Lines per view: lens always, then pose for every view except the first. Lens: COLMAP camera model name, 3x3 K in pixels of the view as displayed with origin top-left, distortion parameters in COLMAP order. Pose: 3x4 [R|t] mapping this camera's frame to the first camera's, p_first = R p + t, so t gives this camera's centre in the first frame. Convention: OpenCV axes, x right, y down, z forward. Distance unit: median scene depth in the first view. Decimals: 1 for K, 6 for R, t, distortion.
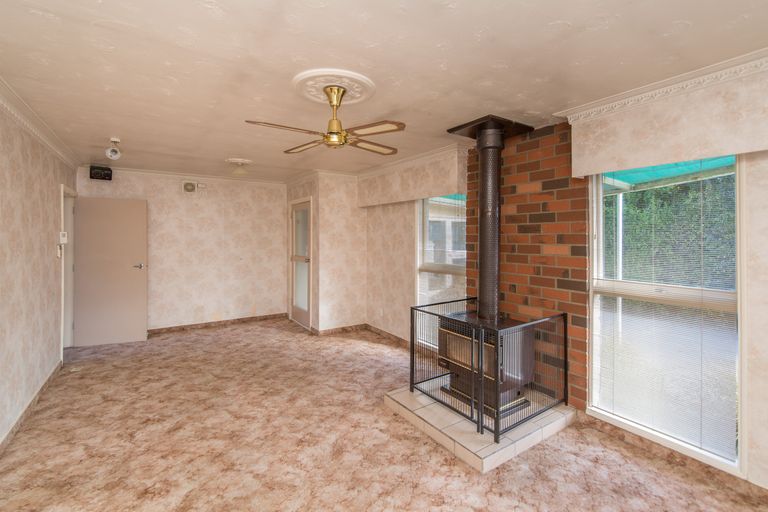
lens RADIAL K [[347.0, 0, 389.3], [0, 347.0, 255.6], [0, 0, 1]] dist [-0.000355, -0.000271]
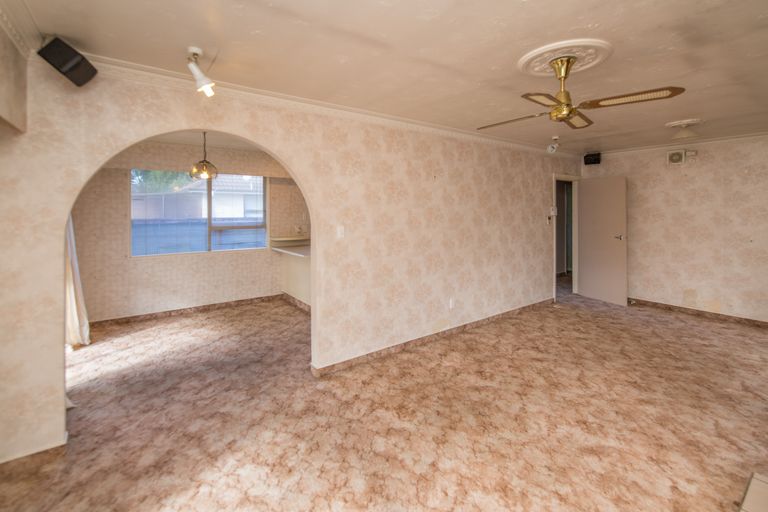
lens RADIAL K [[347.0, 0, 389.3], [0, 347.0, 255.6], [0, 0, 1]] dist [-0.000355, -0.000271]
pose [[0.033234, 0.133026, -0.990555, 0.496361], [-0.054664, 0.989861, 0.131099, -0.024243], [0.997952, 0.049791, 0.040169, 0.301156]]
